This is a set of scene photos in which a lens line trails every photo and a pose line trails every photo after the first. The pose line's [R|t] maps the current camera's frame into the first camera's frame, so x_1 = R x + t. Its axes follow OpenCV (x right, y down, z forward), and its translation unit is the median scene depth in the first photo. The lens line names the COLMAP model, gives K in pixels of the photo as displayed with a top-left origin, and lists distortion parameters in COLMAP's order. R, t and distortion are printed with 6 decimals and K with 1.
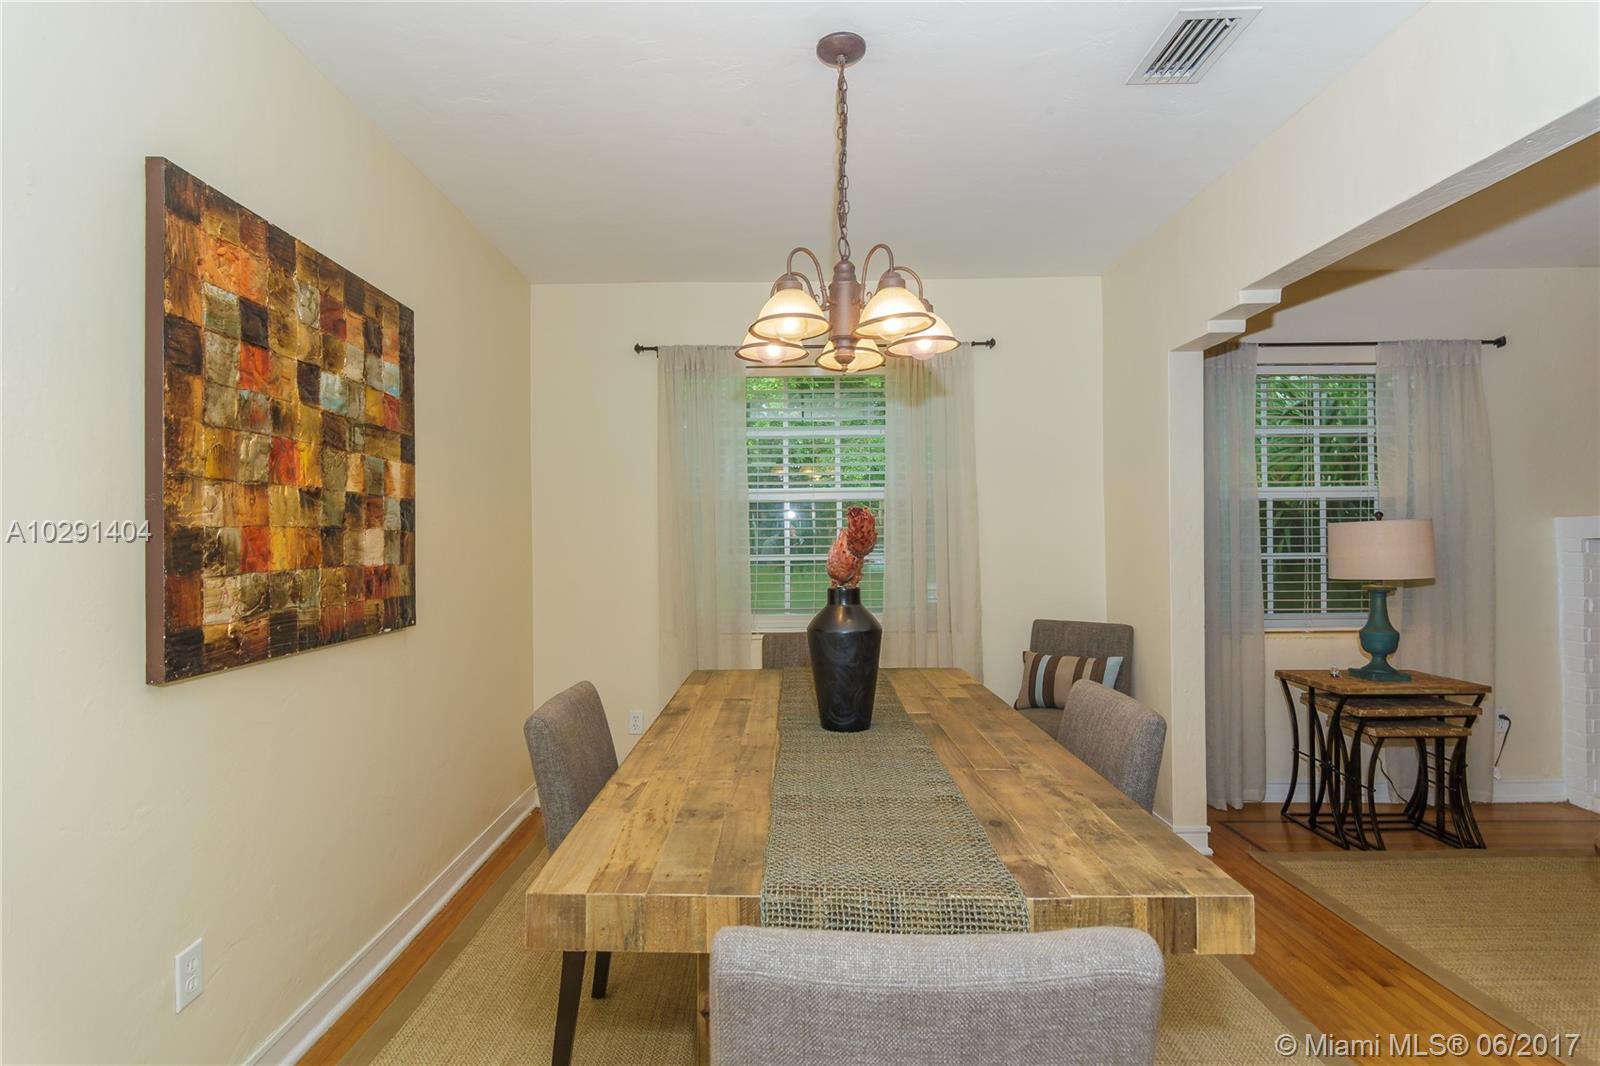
lens RADIAL K [[786.6, 0, 794.2], [0, 786.6, 525.5], [0, 0, 1]] dist [-0.009275, 0.000432]
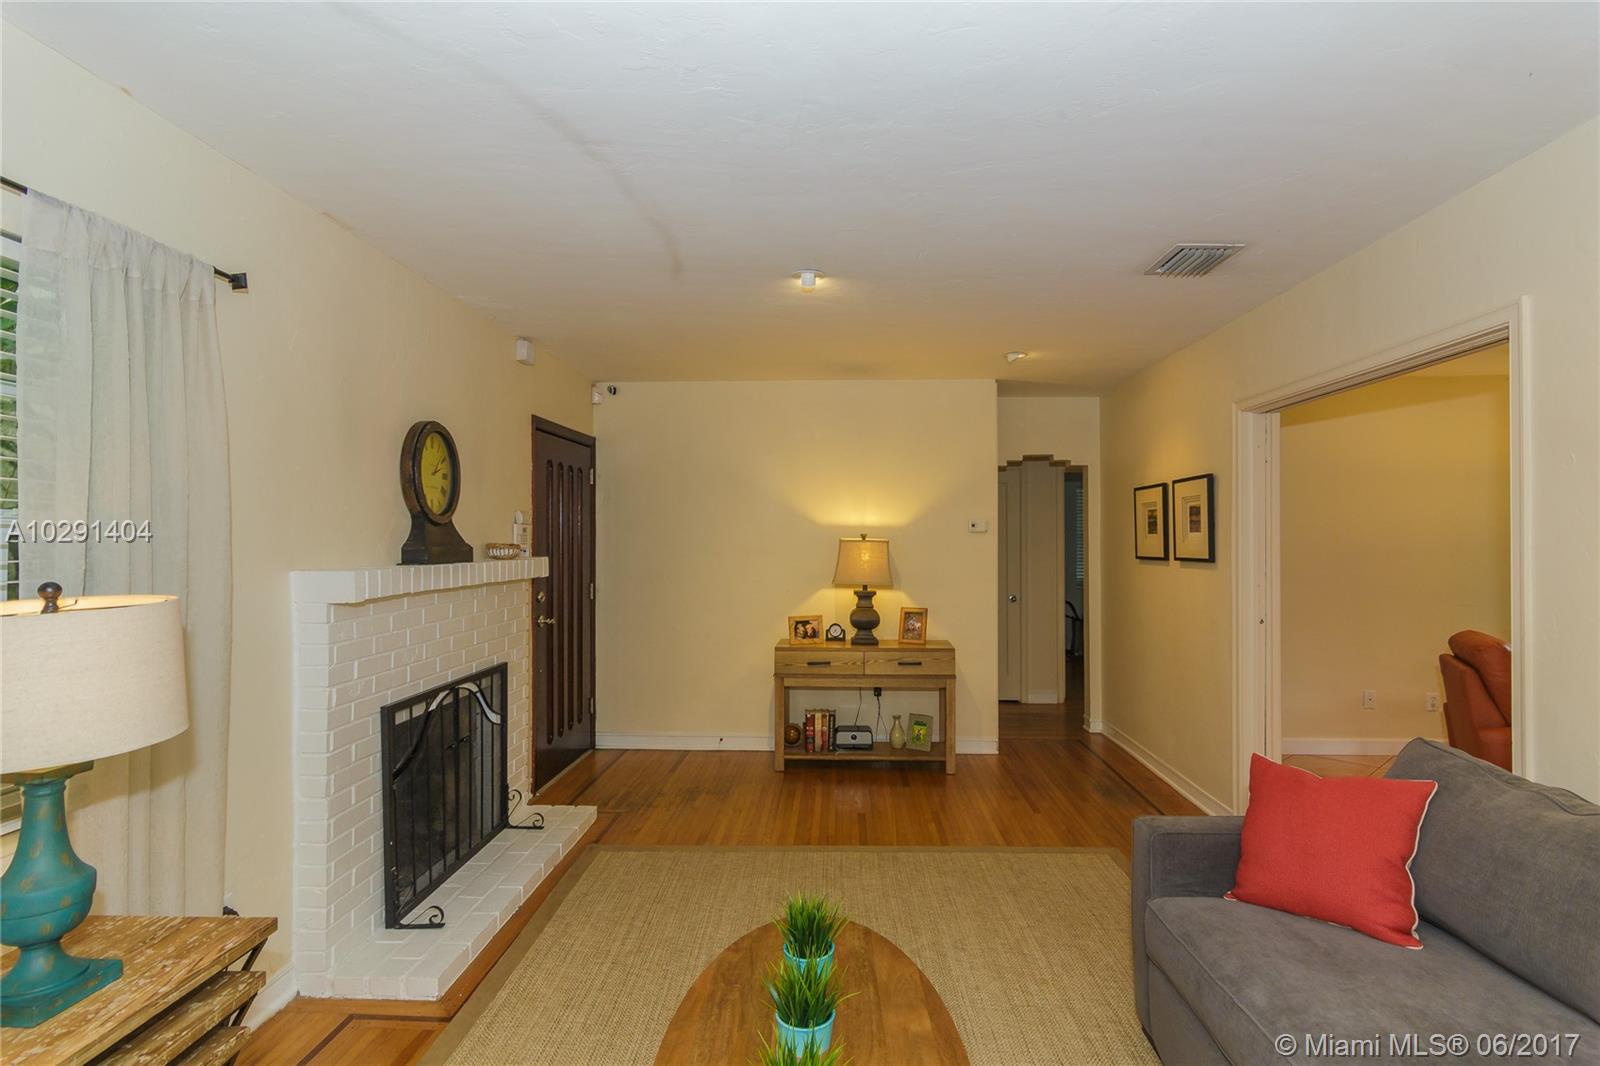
lens RADIAL K [[786.6, 0, 796.2], [0, 786.6, 525.4], [0, 0, 1]] dist [-0.009275, 0.000432]
pose [[0.051232, 0.029705, 0.998245, 0.336975], [0.000978, 0.999556, -0.029794, -0.030611], [-0.998686, 0.002503, 0.051180, 0.546901]]
